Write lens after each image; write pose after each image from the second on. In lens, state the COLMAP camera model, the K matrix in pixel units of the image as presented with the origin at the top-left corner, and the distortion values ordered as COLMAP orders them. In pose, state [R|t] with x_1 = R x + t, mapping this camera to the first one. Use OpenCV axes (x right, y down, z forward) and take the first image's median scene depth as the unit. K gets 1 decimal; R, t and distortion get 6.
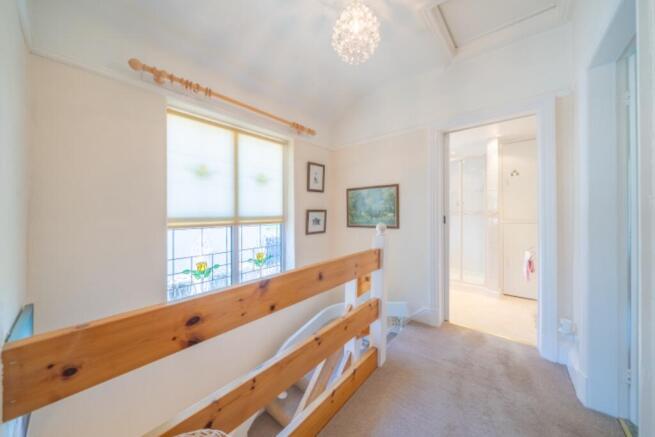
lens RADIAL K [[226.5, 0, 325.8], [0, 226.5, 218.7], [0, 0, 1]] dist [-0.008281, 0.000031]
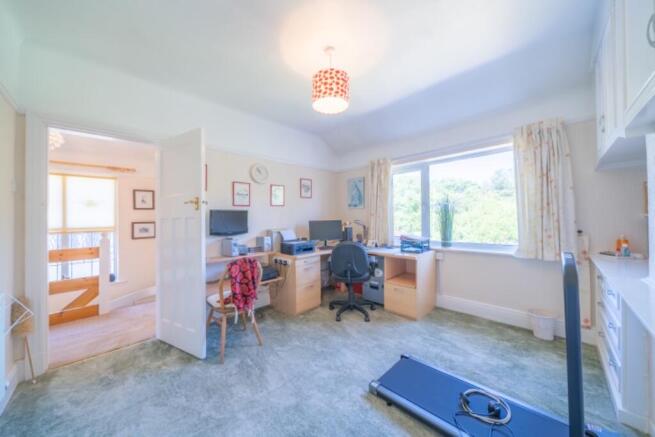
lens RADIAL K [[226.5, 0, 325.8], [0, 226.5, 218.7], [0, 0, 1]] dist [-0.008281, 0.000031]
pose [[0.996388, -0.017924, -0.083003, 1.348730], [0.014918, 0.999215, -0.036696, 0.011007], [0.083595, 0.035325, 0.995873, -0.363094]]
